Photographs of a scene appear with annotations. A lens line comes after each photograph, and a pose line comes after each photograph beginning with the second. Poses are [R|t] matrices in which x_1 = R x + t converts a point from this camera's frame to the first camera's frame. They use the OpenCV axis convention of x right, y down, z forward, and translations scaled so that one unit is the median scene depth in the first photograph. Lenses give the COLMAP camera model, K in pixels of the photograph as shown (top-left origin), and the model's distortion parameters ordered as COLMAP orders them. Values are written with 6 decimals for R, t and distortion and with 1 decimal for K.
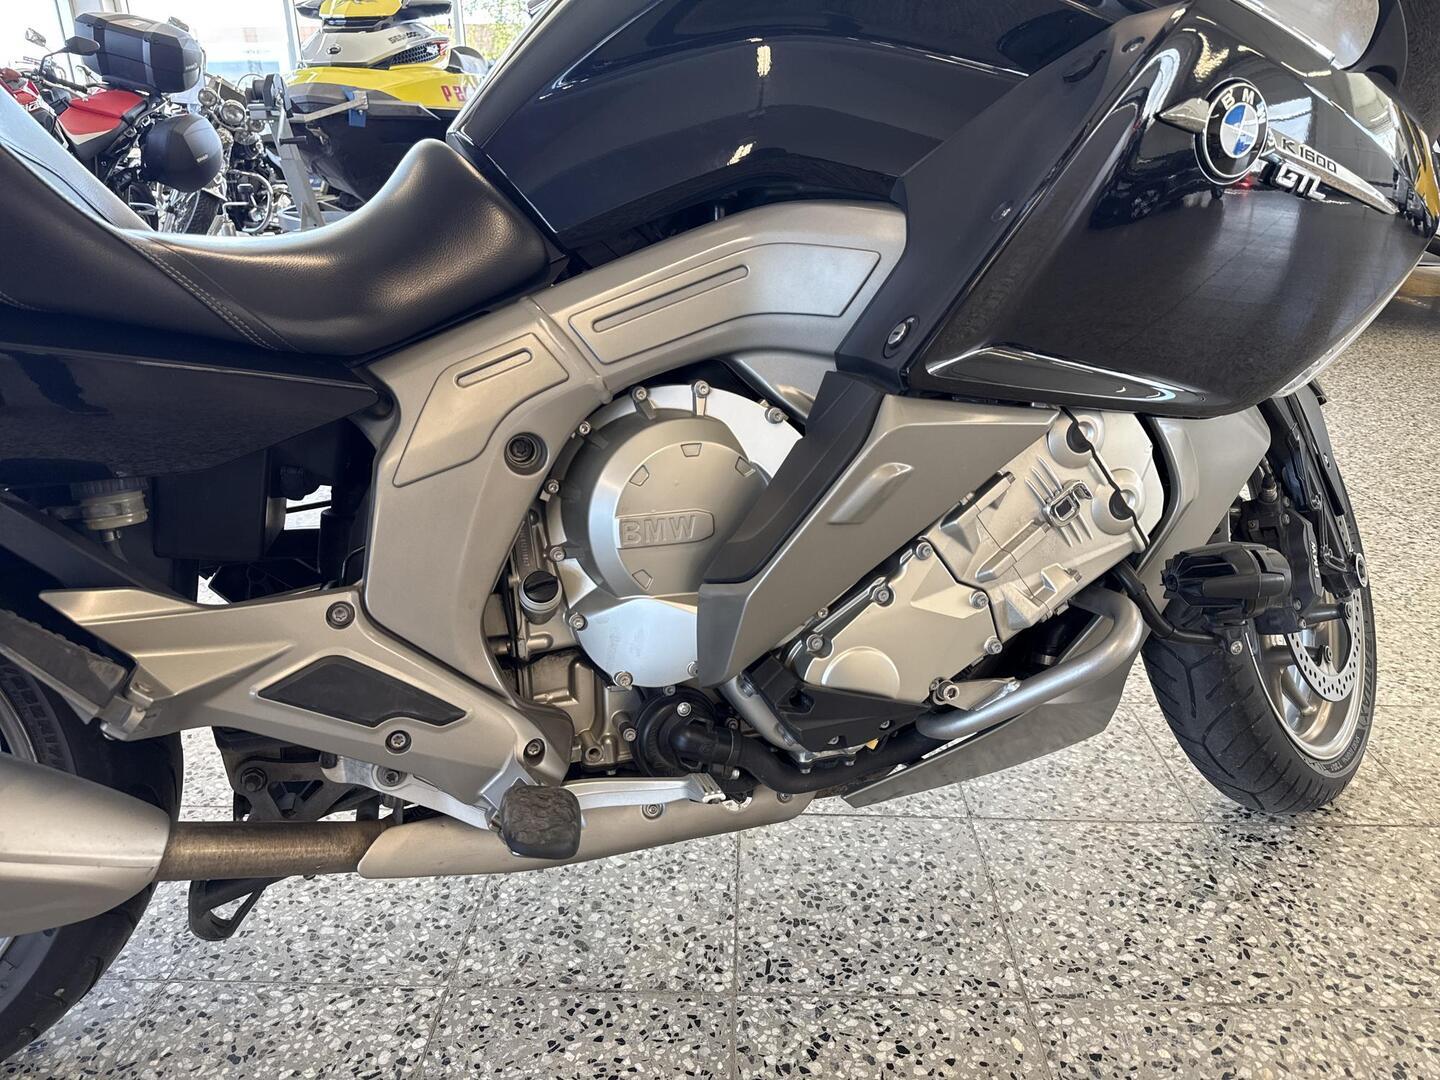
lens RADIAL K [[1017.7, 0, 741.0], [0, 1017.7, 550.7], [0, 0, 1]] dist [0.080952, -0.104292]
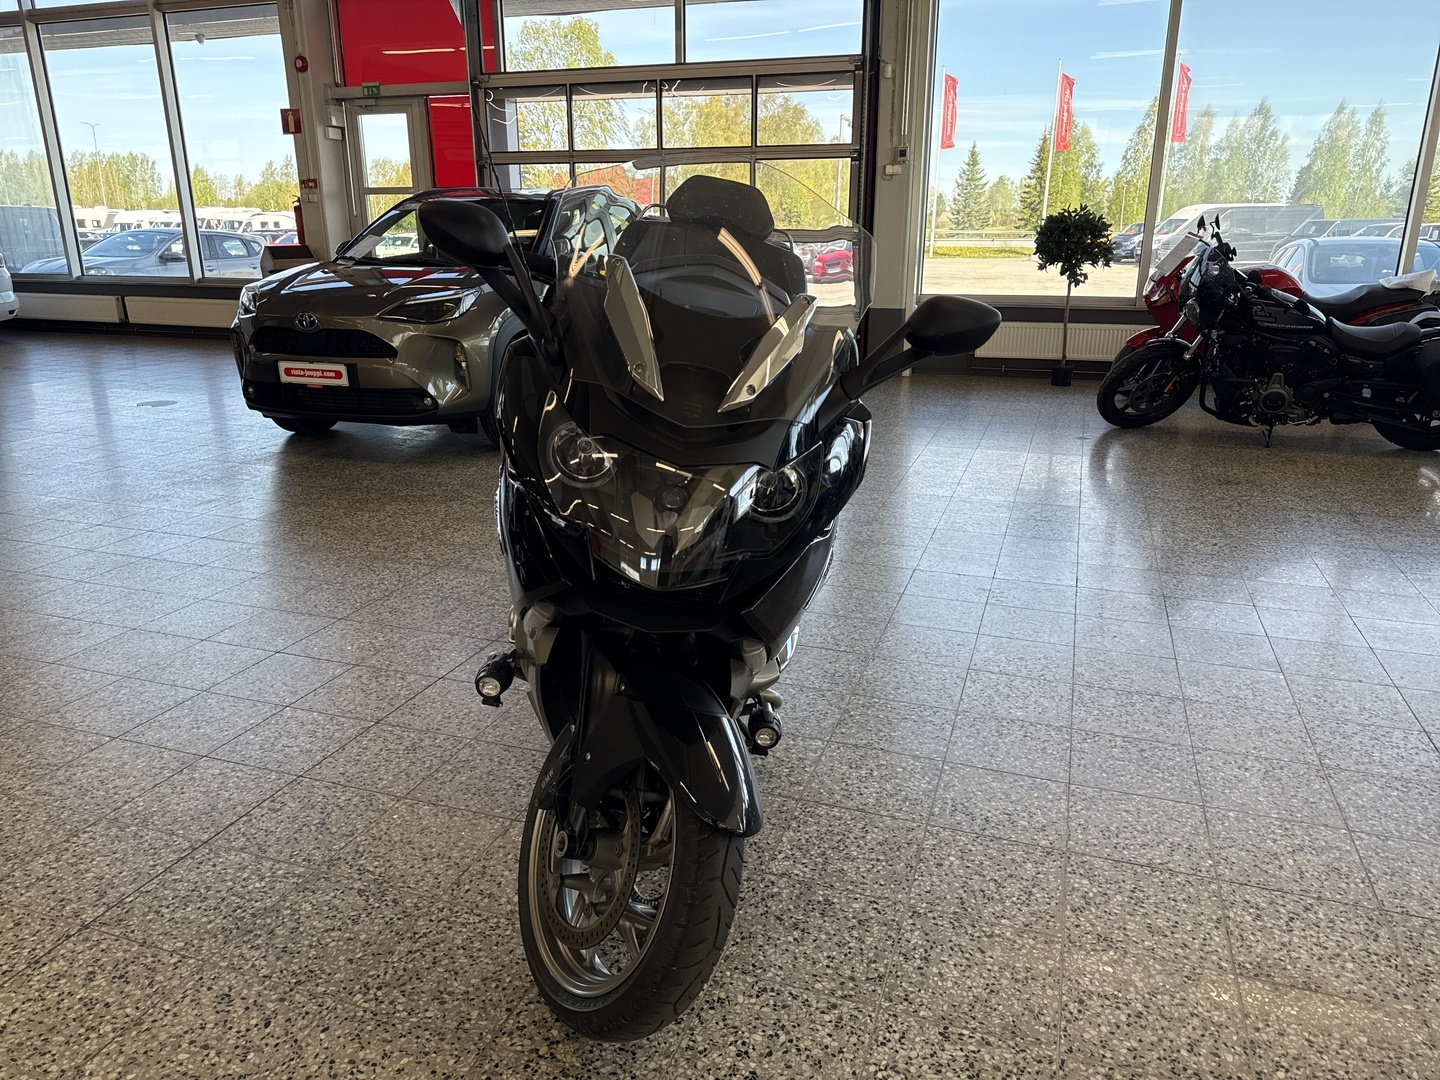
lens RADIAL K [[1021.2, 0, 715.5], [0, 1021.2, 537.4], [0, 0, 1]] dist [0.007522, -0.009657]
pose [[-0.312803, 0.279629, -0.907723, 2.275162], [-0.360636, 0.849149, 0.385861, -1.258025], [0.878690, 0.448056, -0.164772, 1.701840]]
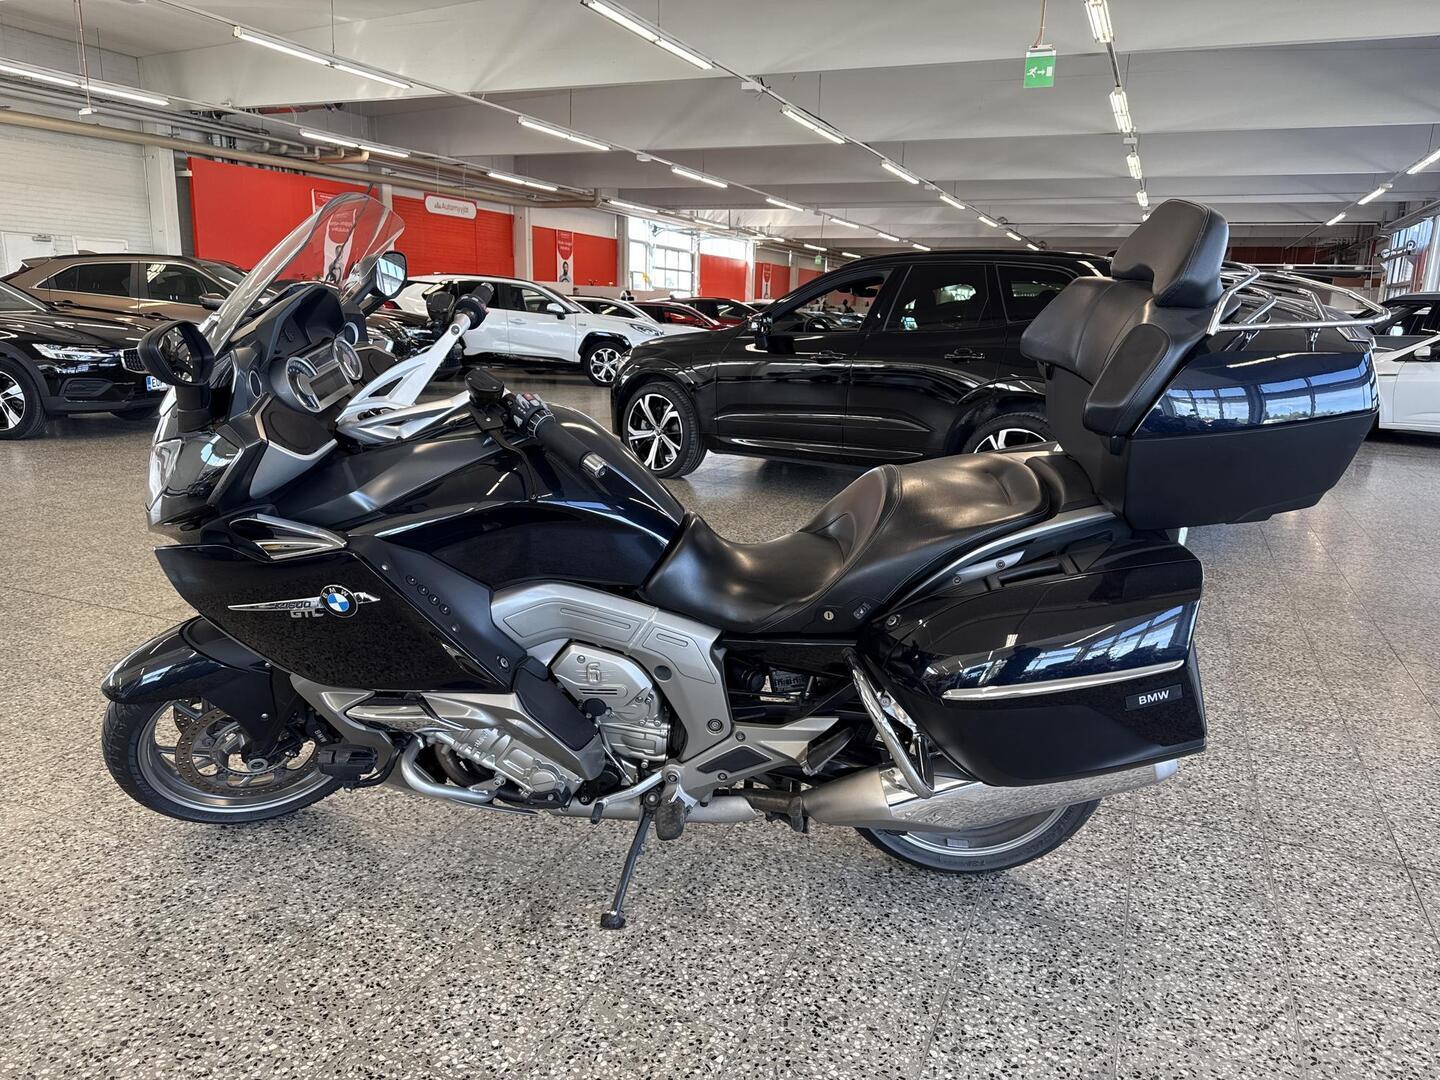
lens RADIAL K [[1028.5, 0, 725.0], [0, 1028.5, 524.3], [0, 0, 1]] dist [0.026270, -0.032291]
pose [[-0.925245, -0.102861, 0.365160, -1.224985], [0.115630, 0.840278, 0.529682, -1.598985], [-0.361319, 0.532309, -0.765569, 2.773277]]
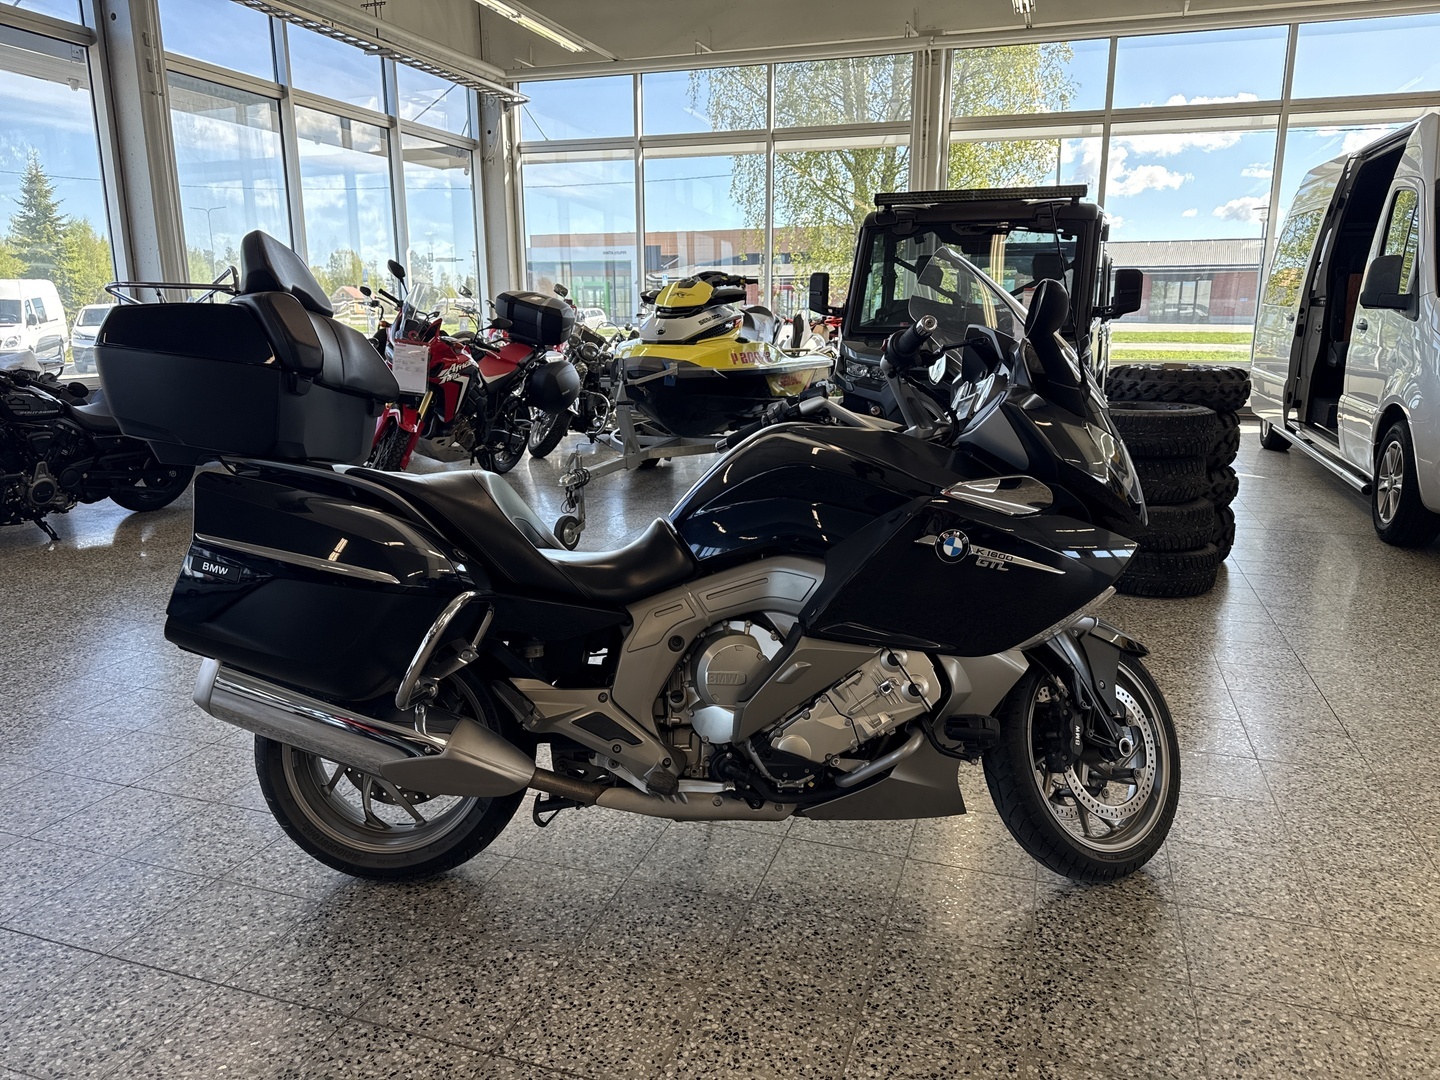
lens RADIAL K [[1021.2, 0, 715.5], [0, 1021.2, 537.4], [0, 0, 1]] dist [0.007522, -0.009657]
pose [[0.953834, 0.068289, -0.292466, 0.578936], [-0.117882, 0.980785, -0.155447, 0.029600], [0.276231, 0.182747, 0.943557, -1.363053]]
